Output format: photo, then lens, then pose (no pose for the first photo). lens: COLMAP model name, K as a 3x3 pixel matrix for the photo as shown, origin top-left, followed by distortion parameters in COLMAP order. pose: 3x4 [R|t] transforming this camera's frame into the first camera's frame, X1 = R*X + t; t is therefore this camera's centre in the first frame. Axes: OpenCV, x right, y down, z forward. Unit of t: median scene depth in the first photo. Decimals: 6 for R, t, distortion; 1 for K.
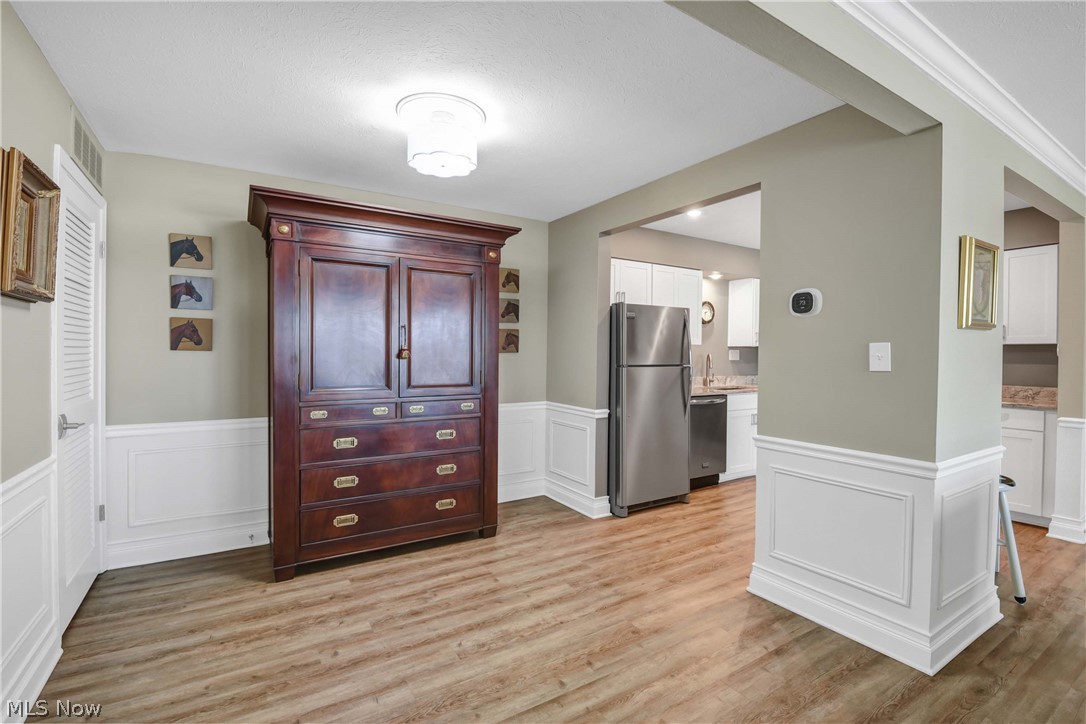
lens RADIAL K [[478.5, 0, 512.9], [0, 478.5, 362.7], [0, 0, 1]] dist [-0.009582, -0.000170]
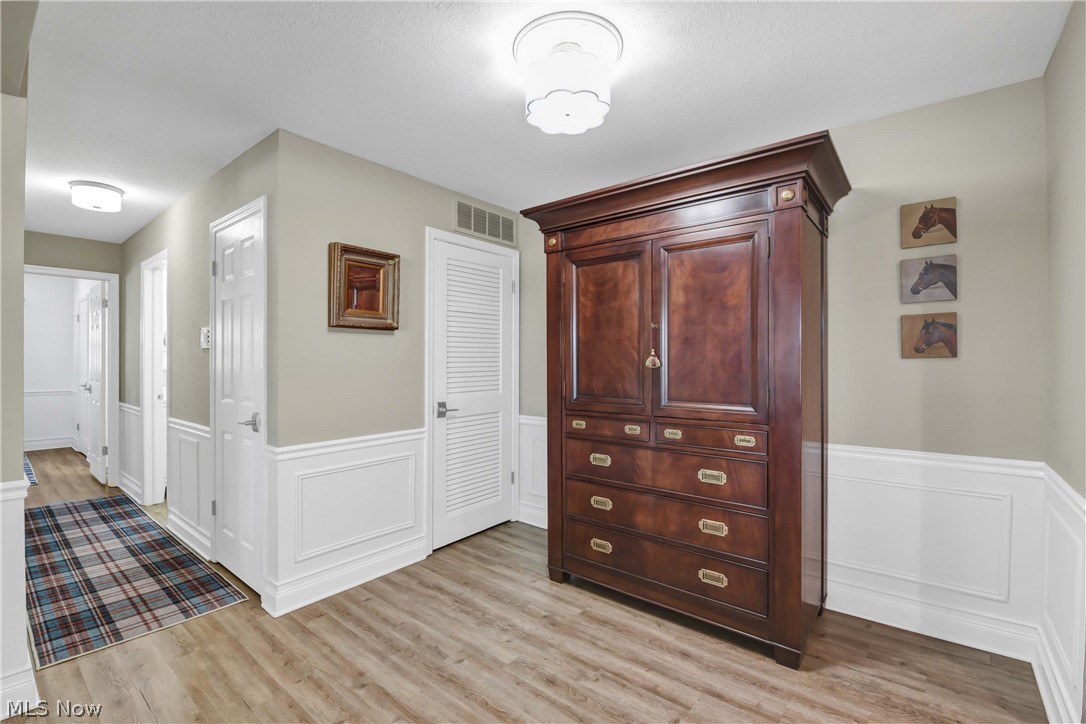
lens RADIAL K [[479.1, 0, 558.4], [0, 479.1, 360.1], [0, 0, 1]] dist [-0.014772, -0.000302]
pose [[0.376903, -0.007351, -0.926223, 0.454865], [-0.014713, 0.999795, -0.013922, -0.006212], [0.926136, 0.018875, 0.376718, 0.576772]]
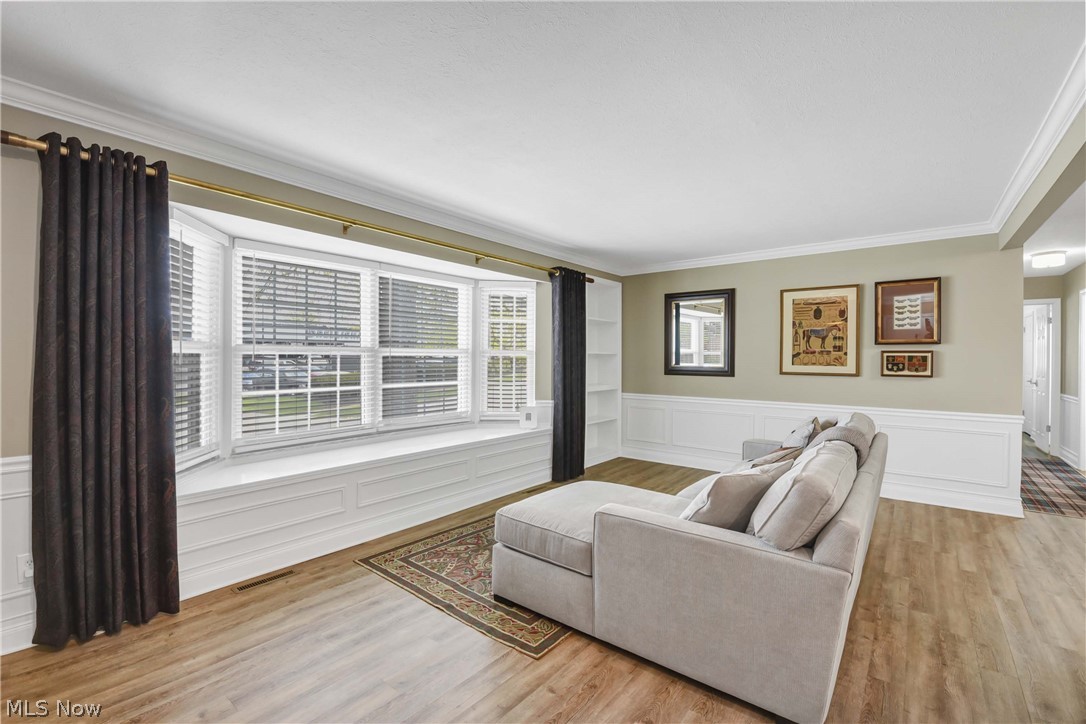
lens RADIAL K [[455.0, 0, 561.9], [0, 455.0, 361.2], [0, 0, 1]] dist [-0.002600, -0.008060]
pose [[-0.928853, -0.011135, -0.370280, 1.397489], [-0.020138, 0.999588, 0.020456, -0.008636], [0.369900, 0.026457, -0.928695, 0.896500]]
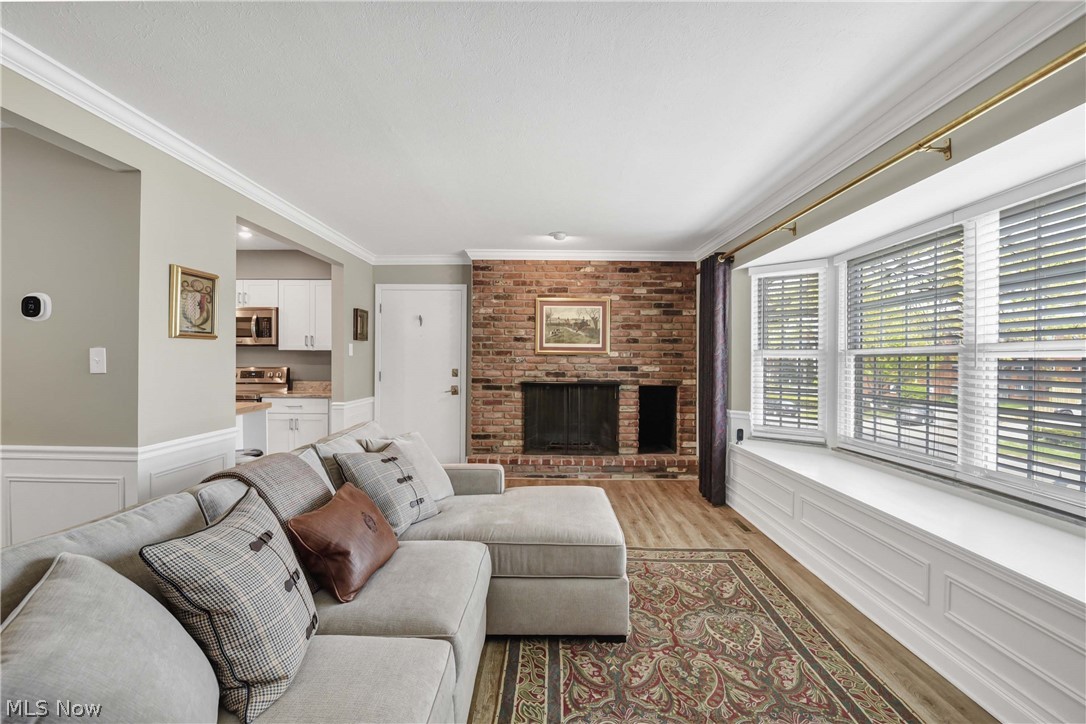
lens RADIAL K [[501.0, 0, 565.0], [0, 501.0, 362.1], [0, 0, 1]] dist [0.001826, -0.017578]
pose [[0.499436, -0.006974, 0.866322, 0.218768], [0.014092, 0.999901, -0.000075, 0.005108], [-0.866236, 0.012246, 0.499485, -0.379256]]
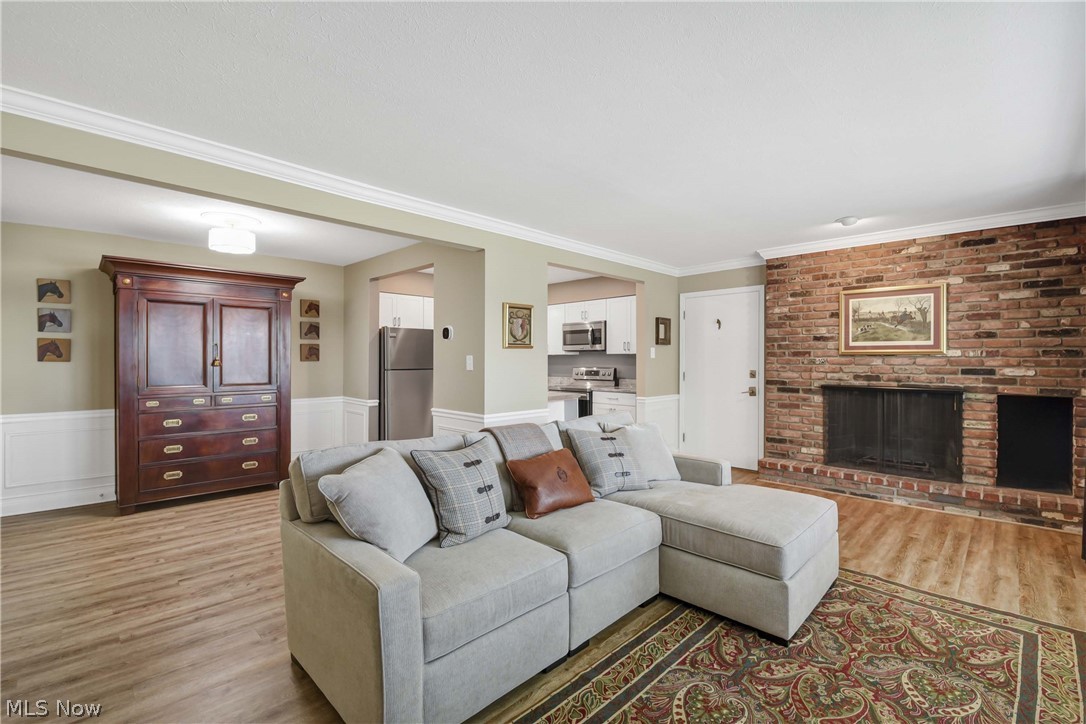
lens RADIAL K [[506.9, 0, 516.2], [0, 506.9, 361.9], [0, 0, 1]] dist [-0.018213, -0.004913]
pose [[0.979106, -0.007320, 0.203221, 0.379826], [0.010370, 0.999849, -0.013947, 0.010344], [-0.203088, 0.015763, 0.979034, -0.748416]]
